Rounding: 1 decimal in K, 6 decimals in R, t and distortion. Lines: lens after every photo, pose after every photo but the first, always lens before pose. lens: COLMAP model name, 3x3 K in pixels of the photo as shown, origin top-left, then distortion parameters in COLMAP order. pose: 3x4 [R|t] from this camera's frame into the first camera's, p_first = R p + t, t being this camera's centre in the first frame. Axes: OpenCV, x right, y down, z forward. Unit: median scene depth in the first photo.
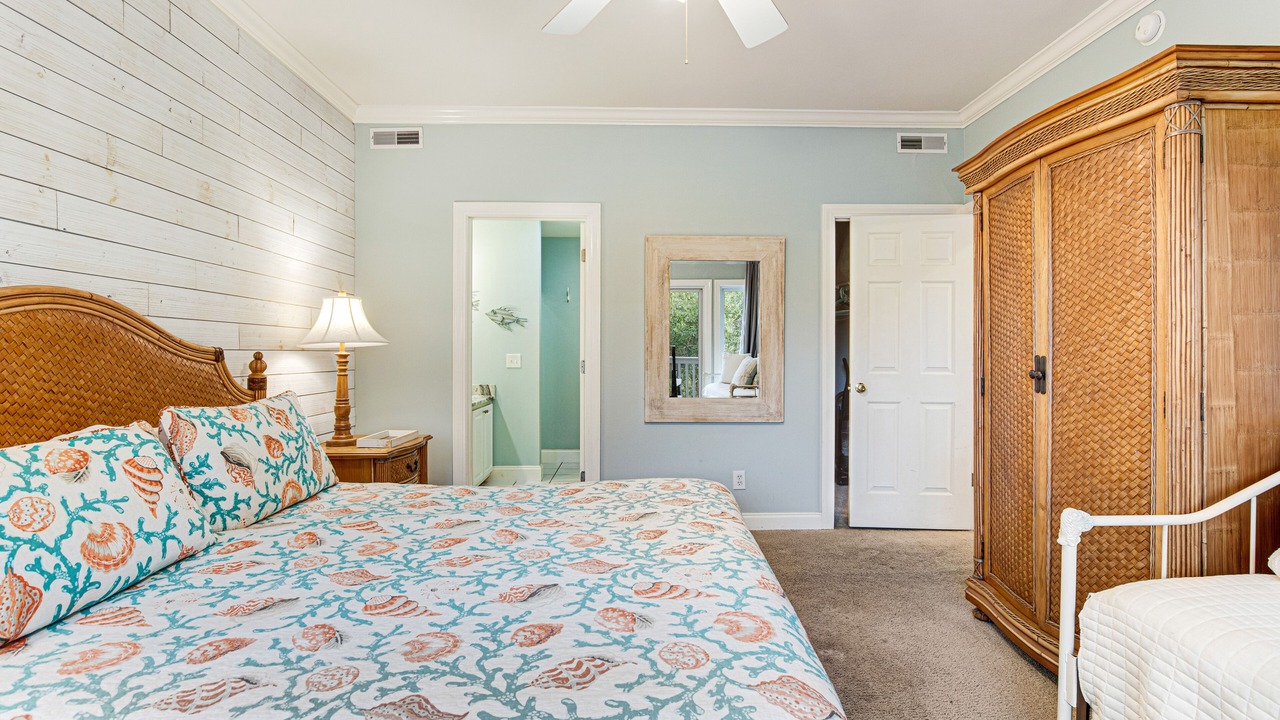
lens RADIAL K [[616.5, 0, 644.5], [0, 616.5, 353.7], [0, 0, 1]] dist [-0.027694, -0.000030]
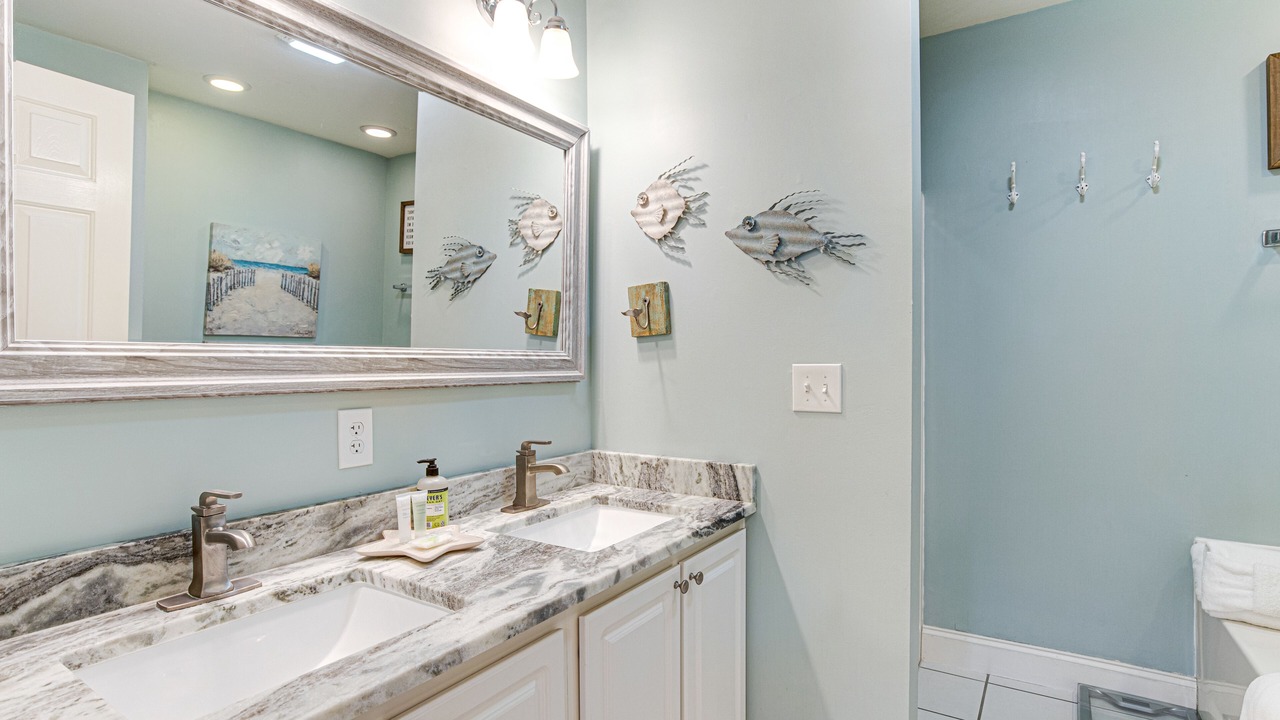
lens RADIAL K [[650.7, 0, 640.0], [0, 650.7, 360.0], [0, 0, 1]] dist [-0.030671, 0.000163]
pose [[0.829720, -0.000015, -0.558180, -0.113150], [-0.004589, 0.999966, -0.006848, 0.000789], [0.558161, 0.008243, 0.829692, 0.708225]]
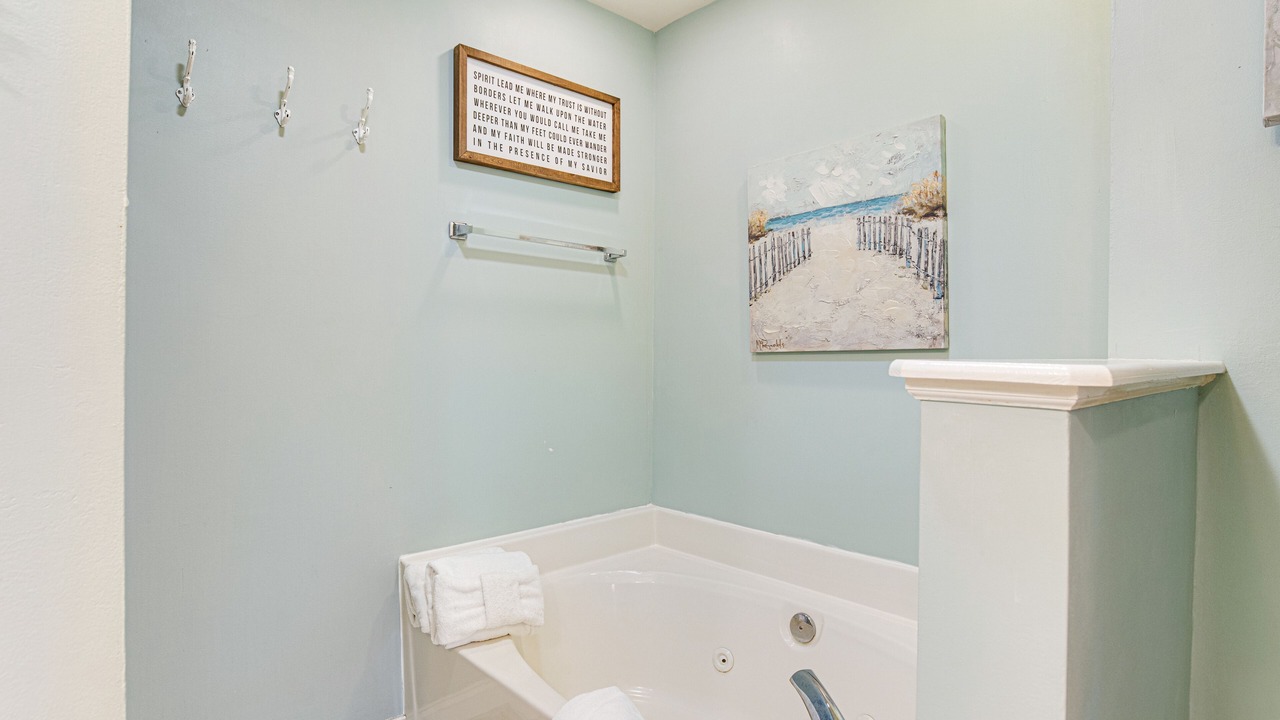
lens RADIAL K [[650.7, 0, 640.0], [0, 650.7, 360.0], [0, 0, 1]] dist [-0.030671, 0.000163]
pose [[0.761043, 0.001815, 0.648699, -0.150504], [-0.003123, 0.999995, 0.000867, -0.000410], [-0.648694, -0.002686, 0.761044, 0.808050]]
